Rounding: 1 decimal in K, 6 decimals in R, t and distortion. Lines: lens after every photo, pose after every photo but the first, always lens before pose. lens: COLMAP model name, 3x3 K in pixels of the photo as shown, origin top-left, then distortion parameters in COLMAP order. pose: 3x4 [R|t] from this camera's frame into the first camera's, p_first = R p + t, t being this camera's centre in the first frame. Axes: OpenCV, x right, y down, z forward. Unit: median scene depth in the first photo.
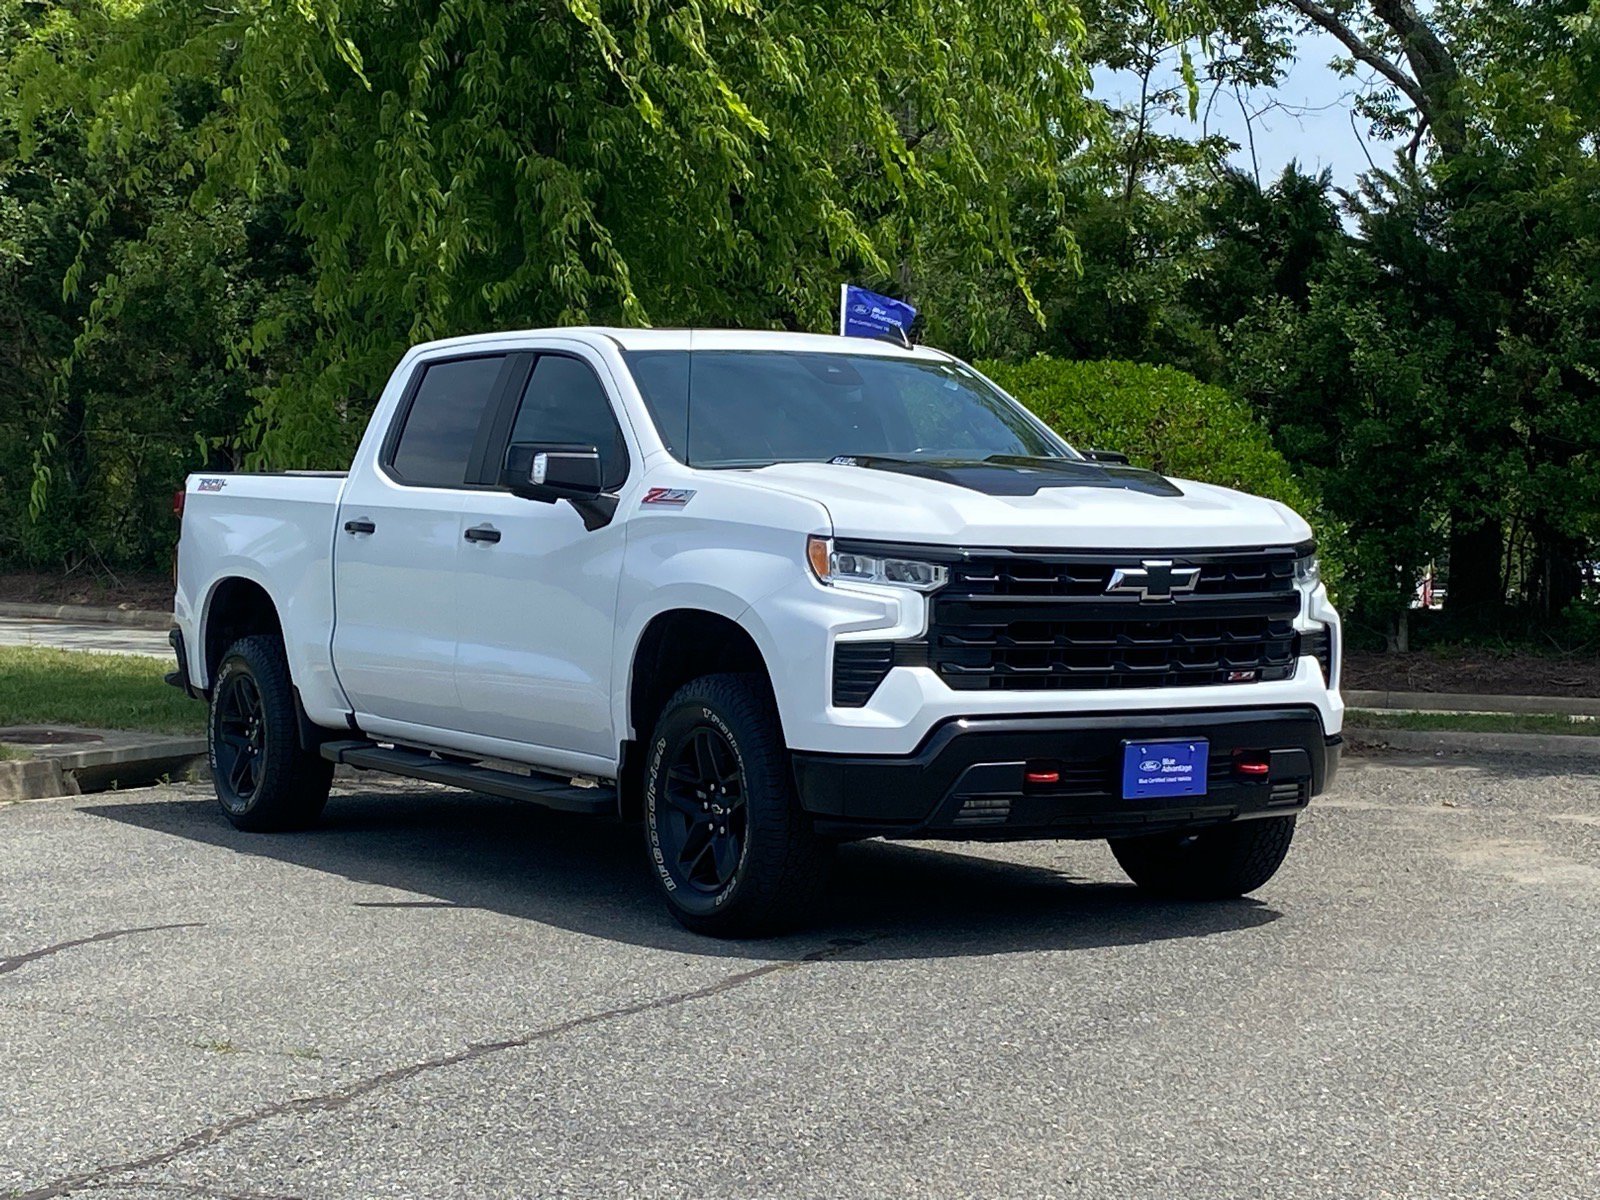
lens RADIAL K [[3010.7, 0, 799.5], [0, 3010.7, 598.5], [0, 0, 1]] dist [0.021222, 0.000000]
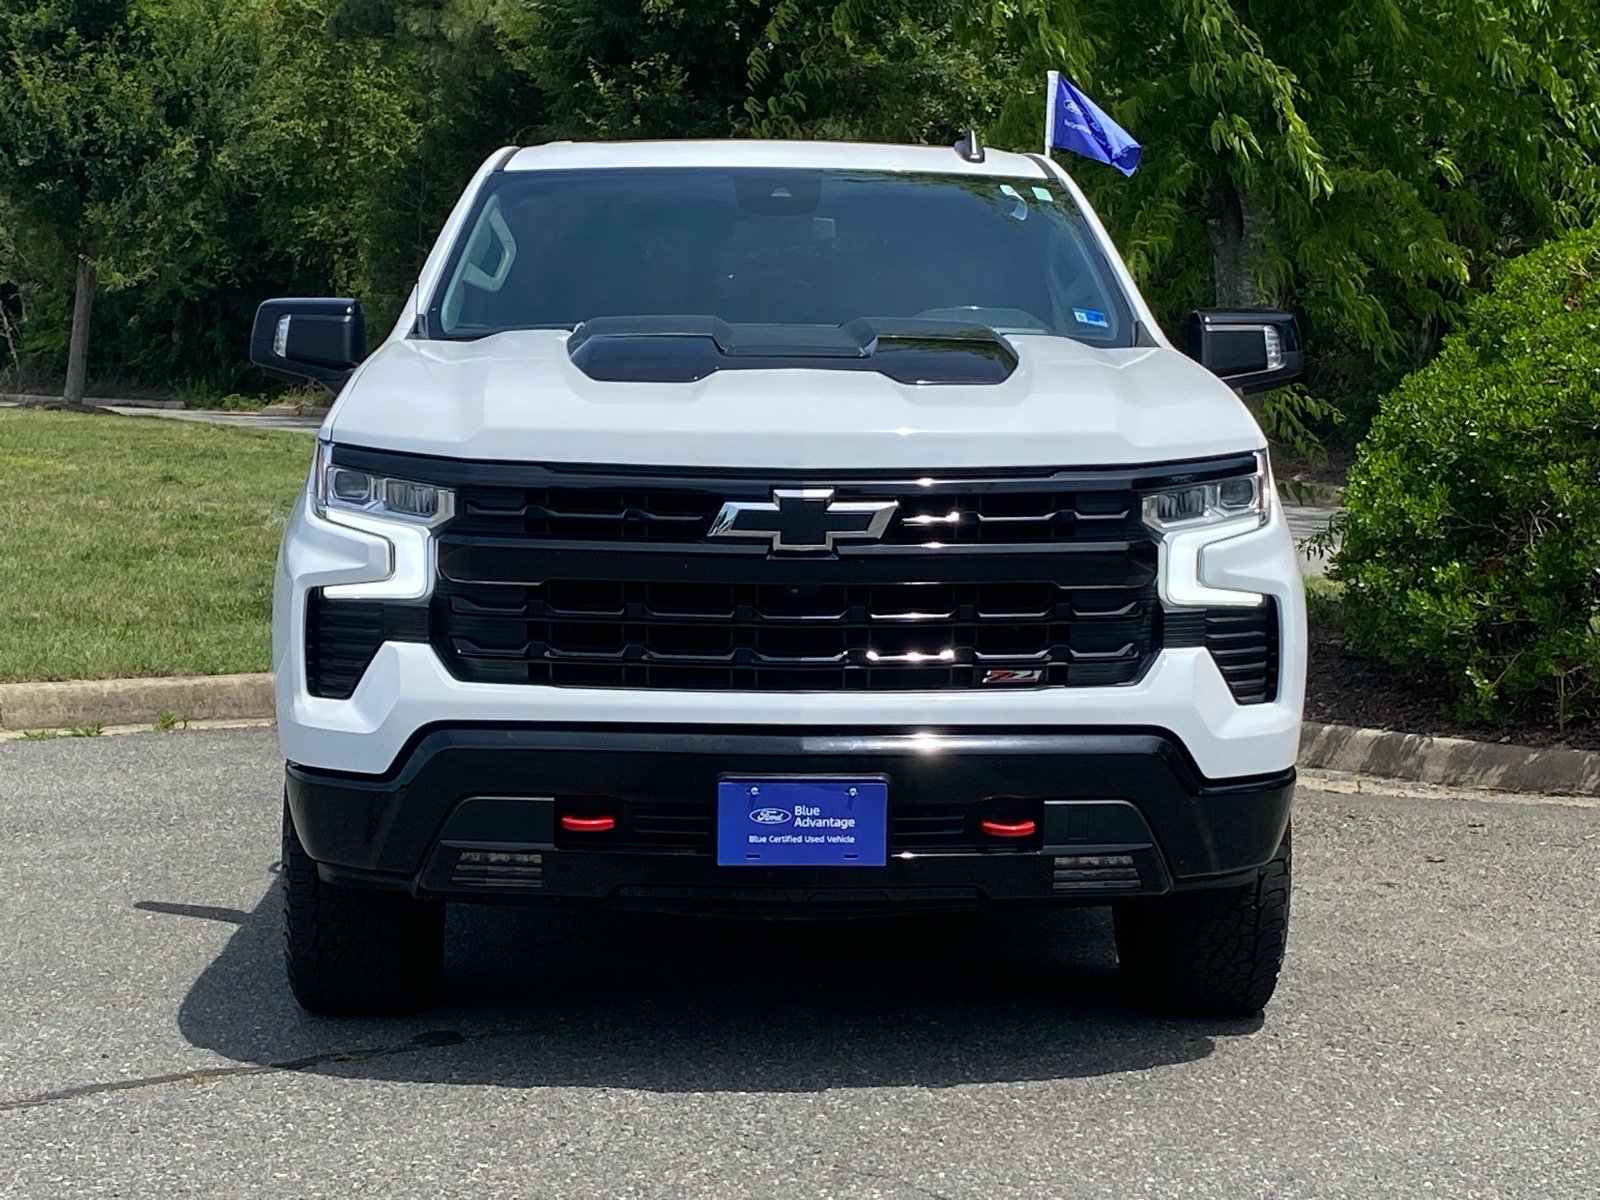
lens RADIAL K [[3215.0, 0, 800.3], [0, 3215.0, 601.2], [0, 0, 1]] dist [0.264149, 0.000000]
pose [[0.881362, 0.041114, -0.470649, 0.435379], [-0.022236, 0.998712, 0.045603, -0.019850], [0.471918, -0.029727, 0.881141, 0.411842]]
